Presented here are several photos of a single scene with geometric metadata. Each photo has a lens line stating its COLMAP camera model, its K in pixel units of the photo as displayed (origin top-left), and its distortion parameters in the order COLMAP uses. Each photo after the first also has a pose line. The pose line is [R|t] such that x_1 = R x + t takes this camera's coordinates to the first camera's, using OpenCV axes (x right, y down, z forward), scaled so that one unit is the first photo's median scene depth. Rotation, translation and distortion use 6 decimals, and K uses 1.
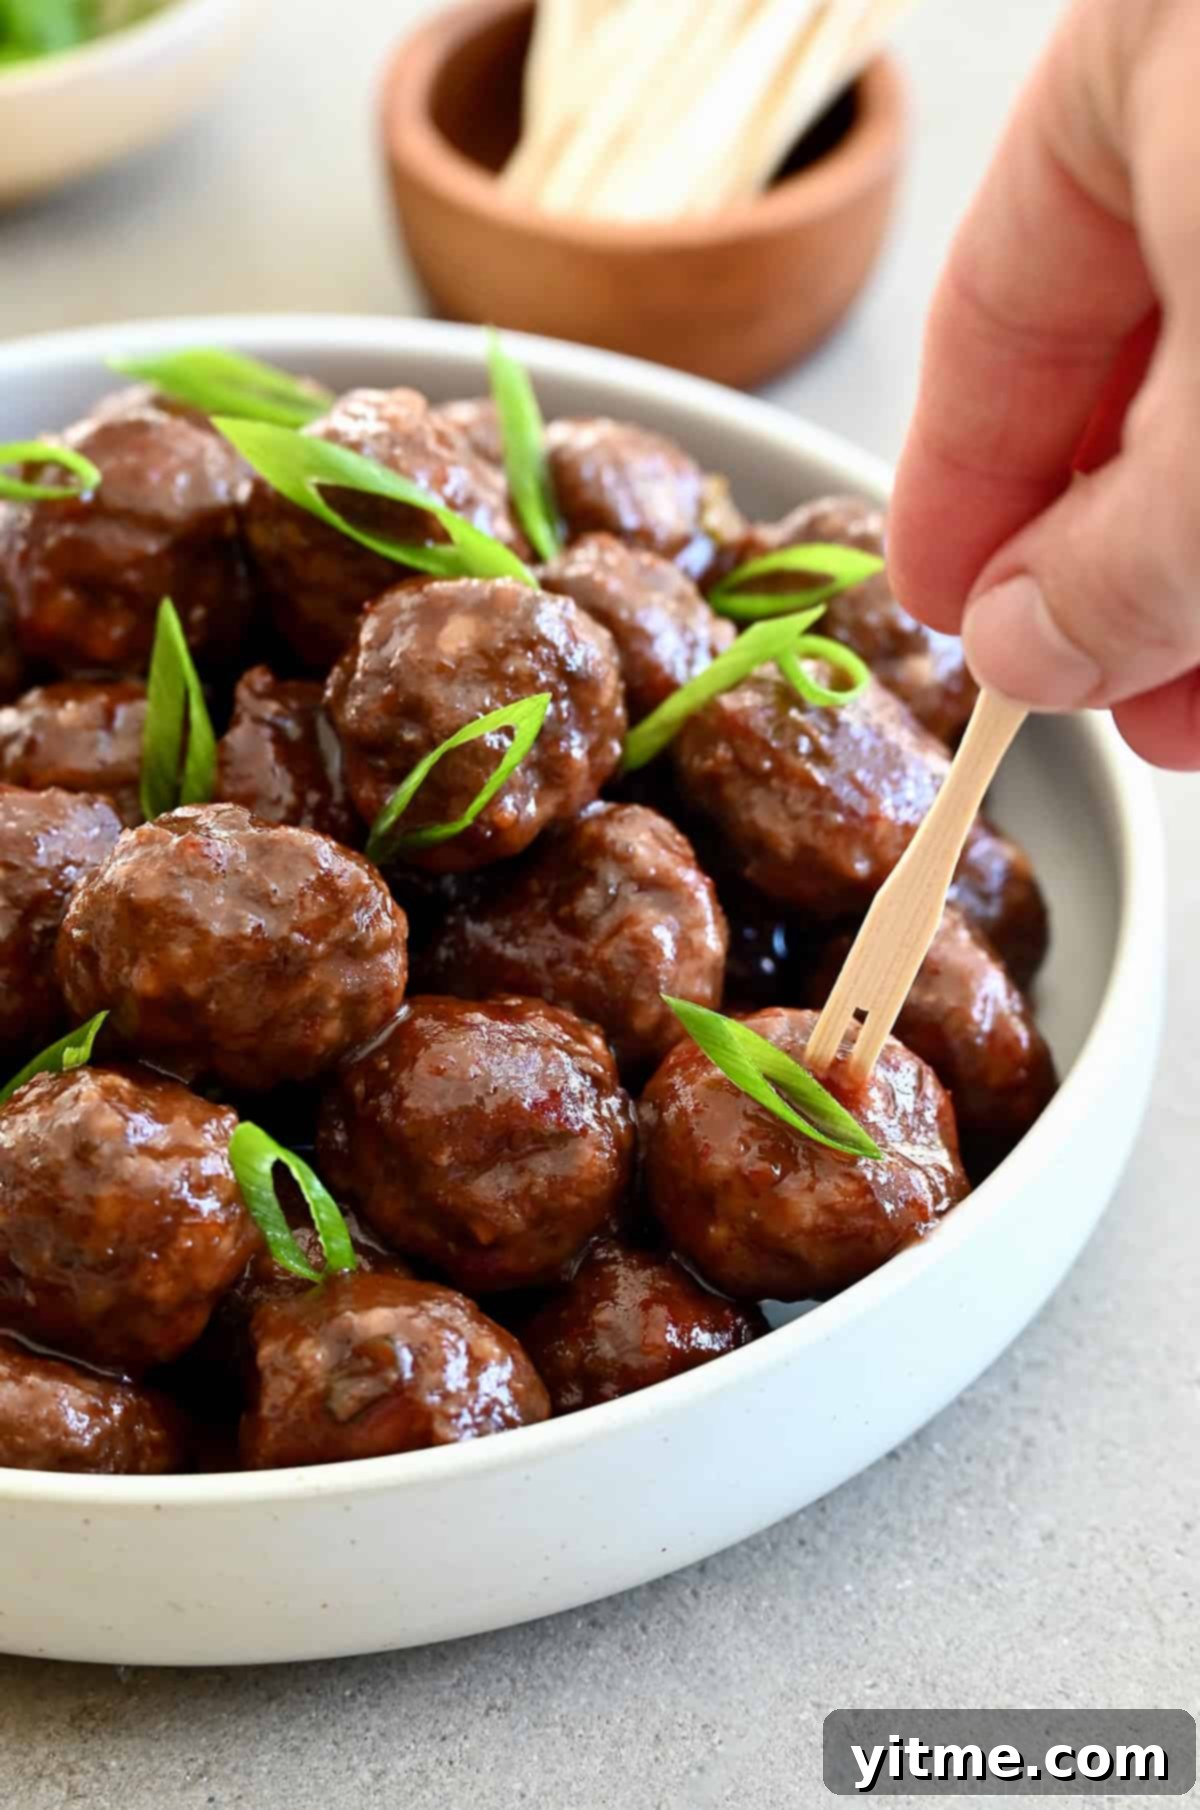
lens RADIAL K [[3149.7, 0, 600.0], [0, 3149.7, 905.0], [0, 0, 1]] dist [-0.032606, 0.034001]
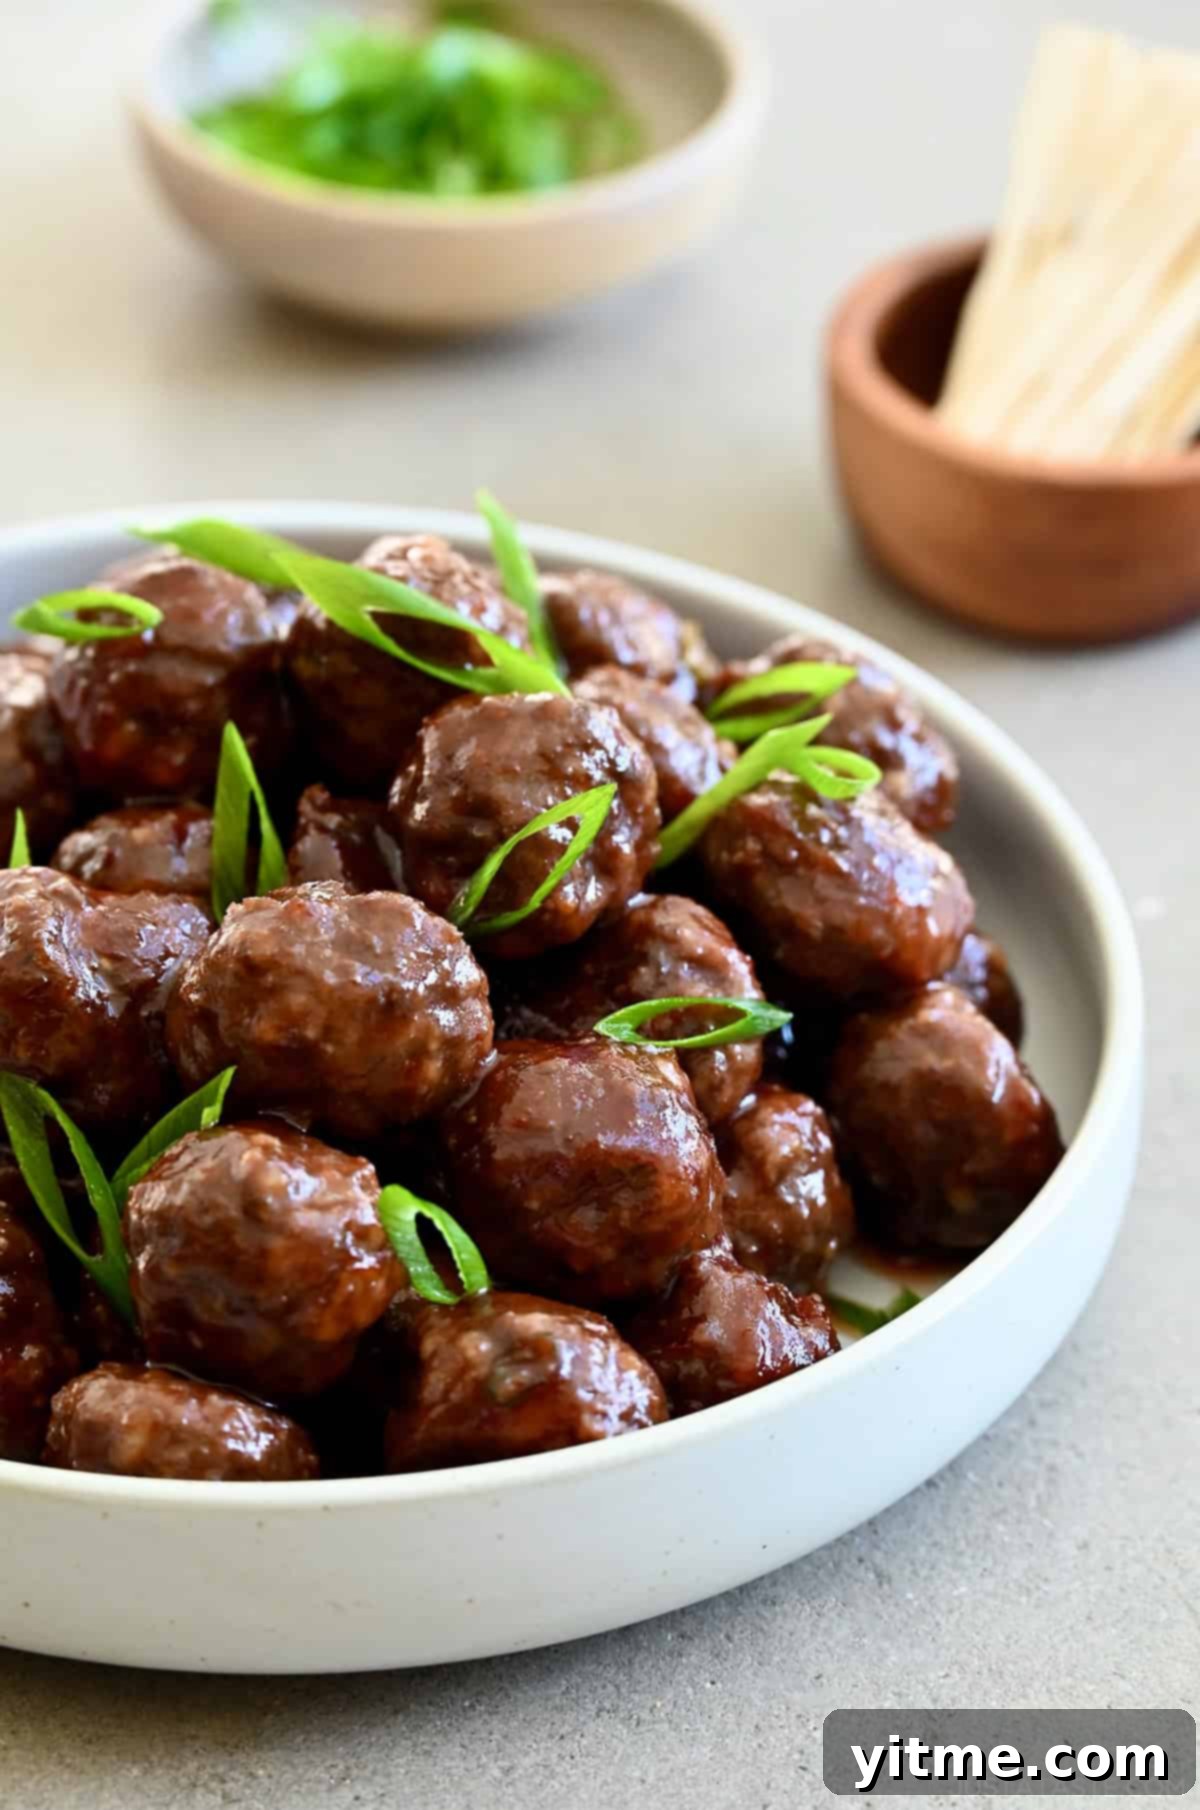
lens RADIAL K [[3149.7, 0, 600.0], [0, 3149.7, 905.0], [0, 0, 1]] dist [-0.032606, 0.034001]
pose [[0.997300, -0.028152, 0.067828, -0.094473], [0.033110, 0.996774, -0.073118, 0.053885], [-0.065551, 0.075167, 0.995014, -0.095446]]
